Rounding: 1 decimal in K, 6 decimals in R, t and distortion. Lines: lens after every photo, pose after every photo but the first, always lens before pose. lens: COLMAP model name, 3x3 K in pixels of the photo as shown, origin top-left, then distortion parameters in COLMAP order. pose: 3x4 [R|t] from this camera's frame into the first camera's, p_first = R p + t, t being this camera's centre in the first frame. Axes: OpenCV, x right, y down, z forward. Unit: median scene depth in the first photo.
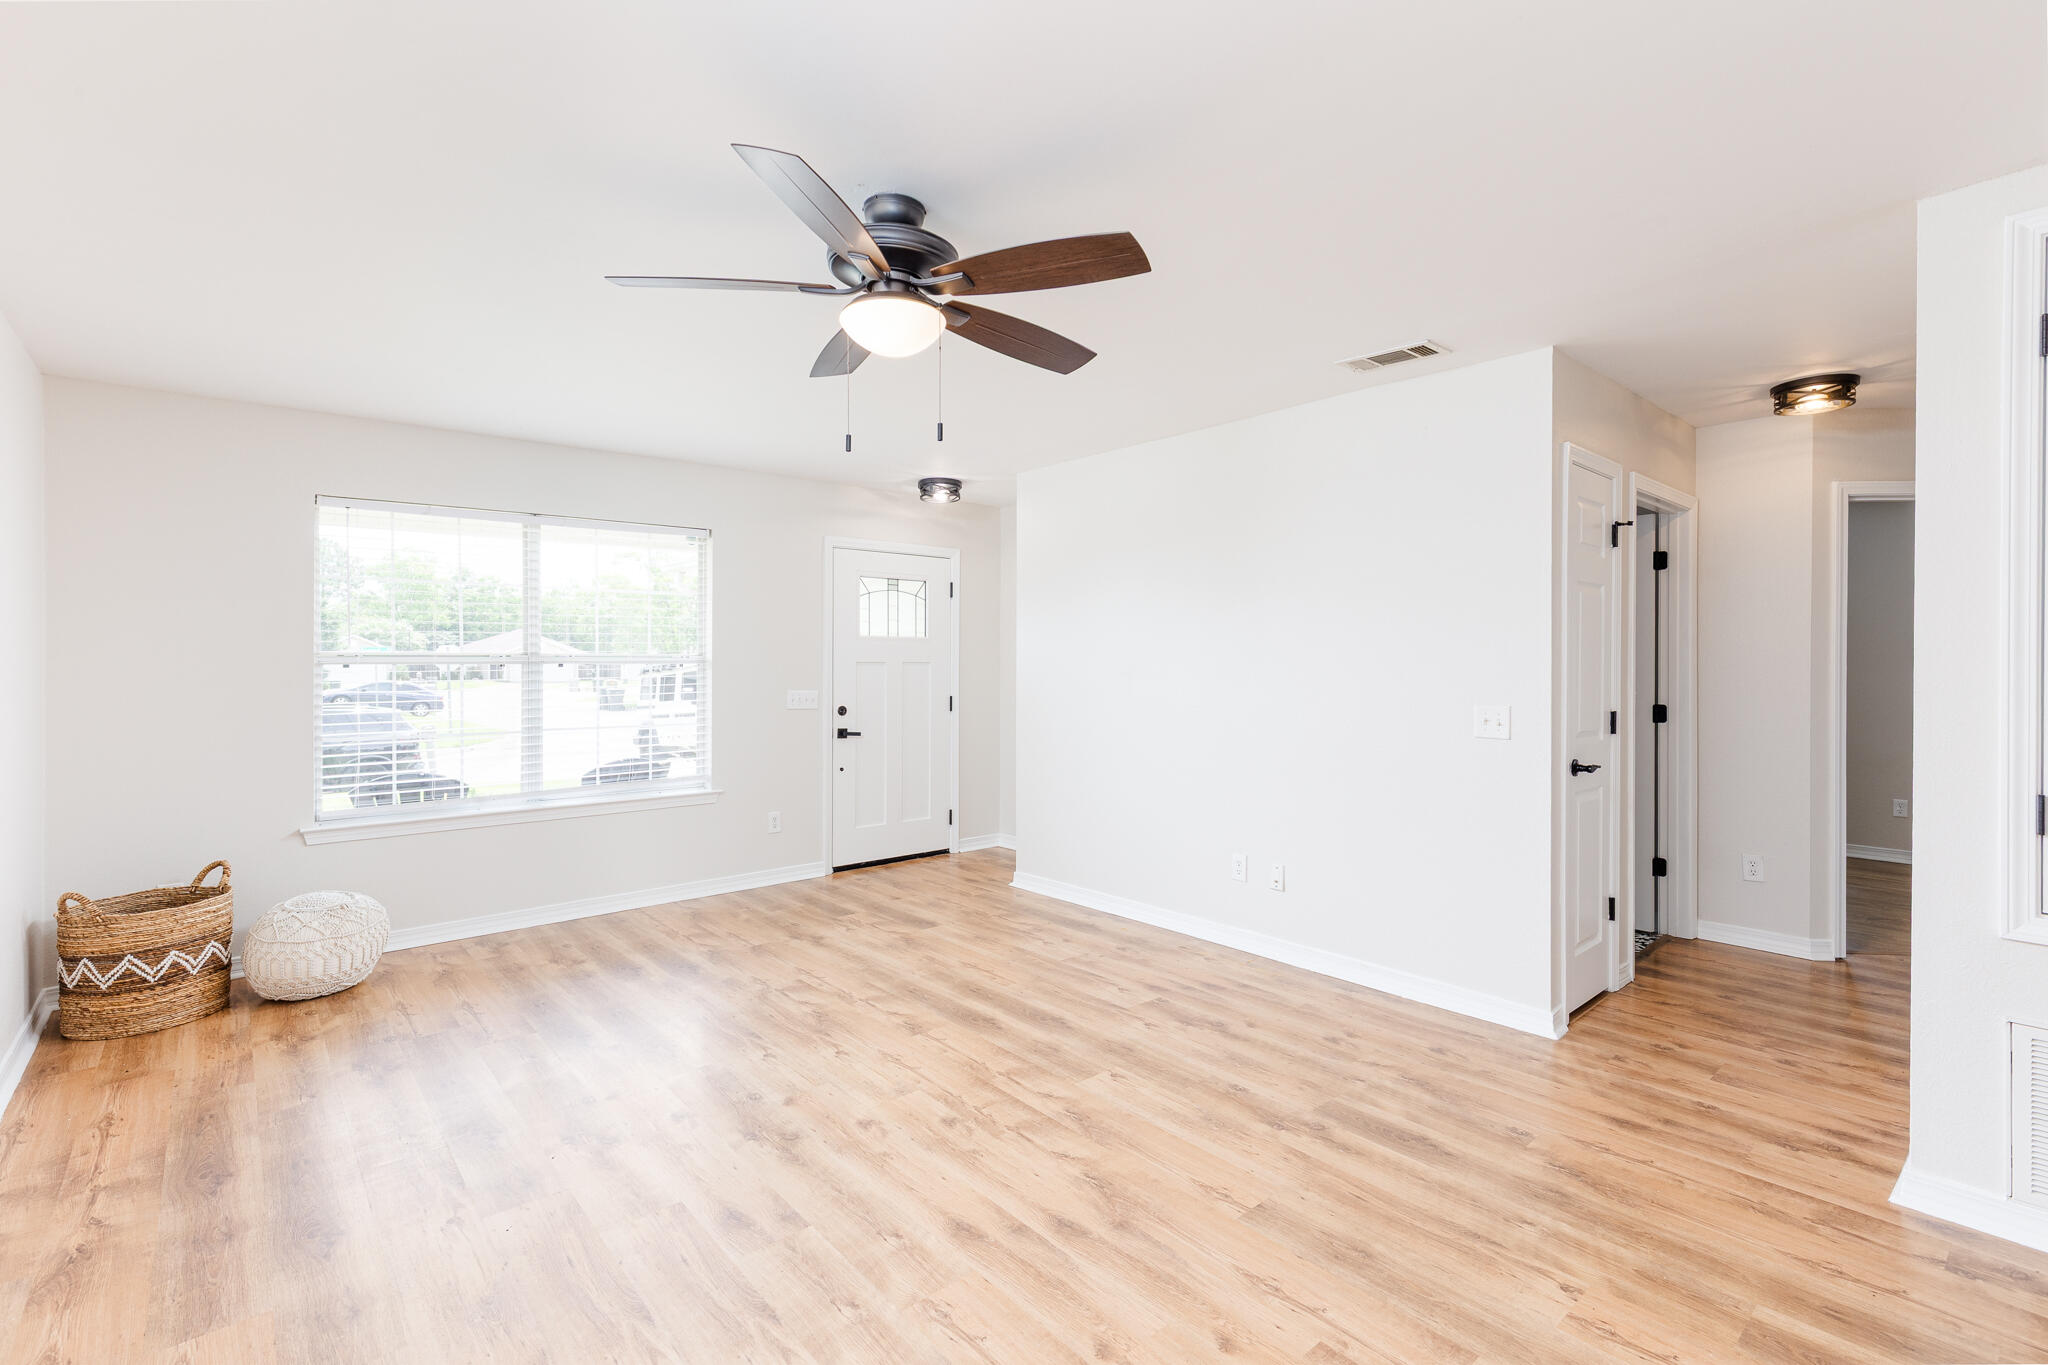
lens RADIAL K [[926.7, 0, 1023.5], [0, 926.7, 660.6], [0, 0, 1]] dist [0.010914, -0.000641]
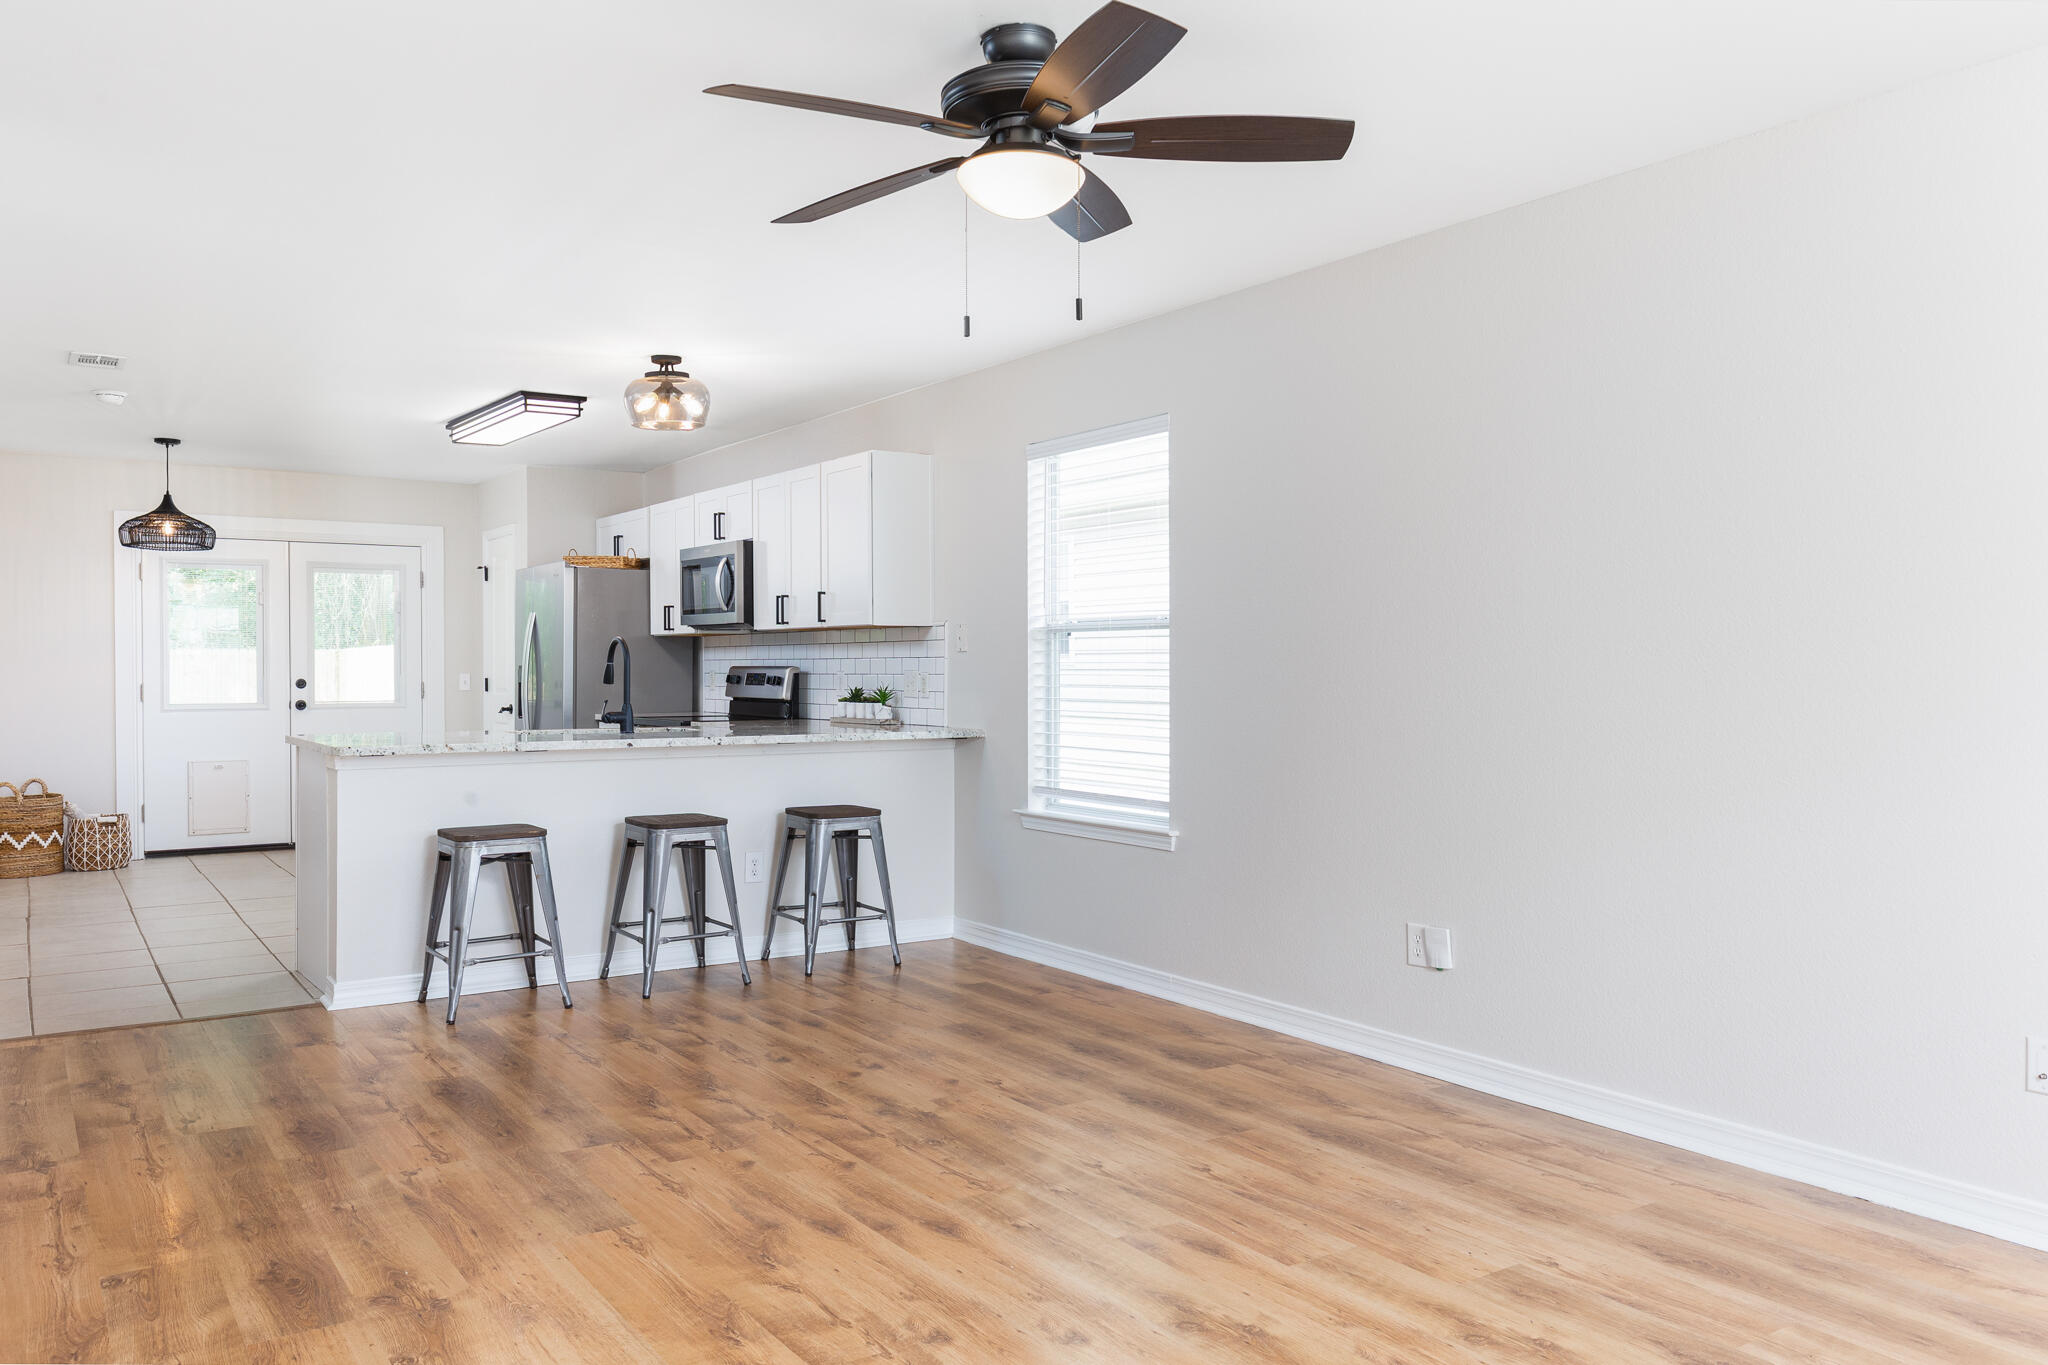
lens RADIAL K [[1501.2, 0, 1025.1], [0, 1501.2, 689.9], [0, 0, 1]] dist [0.002617, -0.000064]
pose [[-0.993568, 0.001298, 0.113231, -0.197870], [0.003040, 0.999880, 0.015209, 0.046475], [-0.113198, 0.015455, -0.993452, 1.566708]]
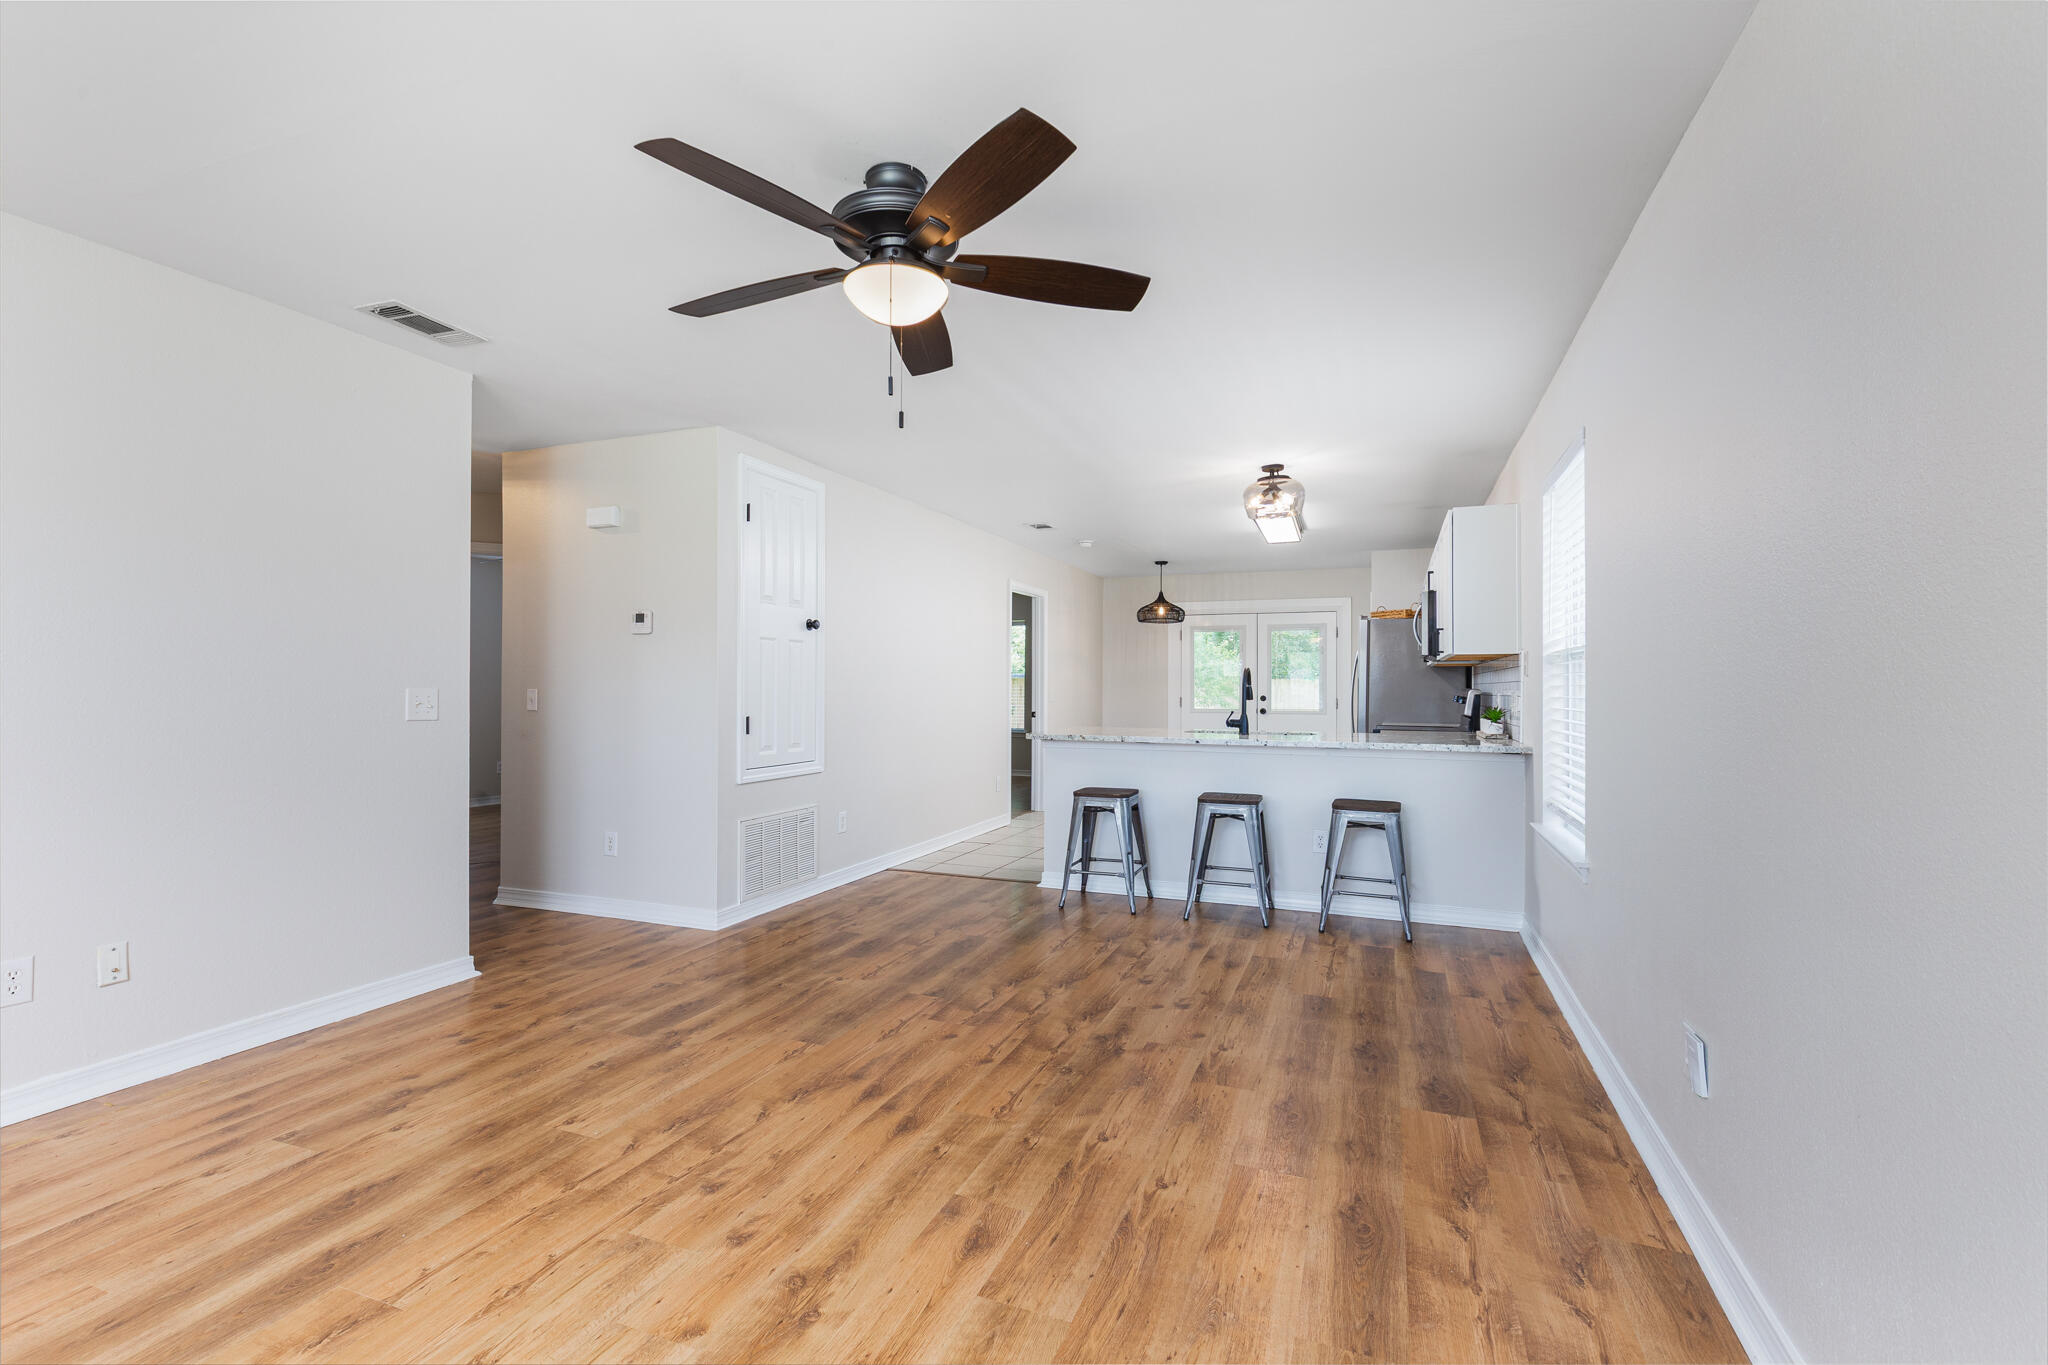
lens RADIAL K [[918.2, 0, 1016.8], [0, 918.2, 682.5], [0, 0, 1]] dist [0.008969, -0.000545]
pose [[-0.461602, 0.006517, 0.887063, -0.732945], [-0.002220, 0.999961, -0.008502, 0.049384], [-0.887084, -0.005894, -0.461570, 0.908957]]
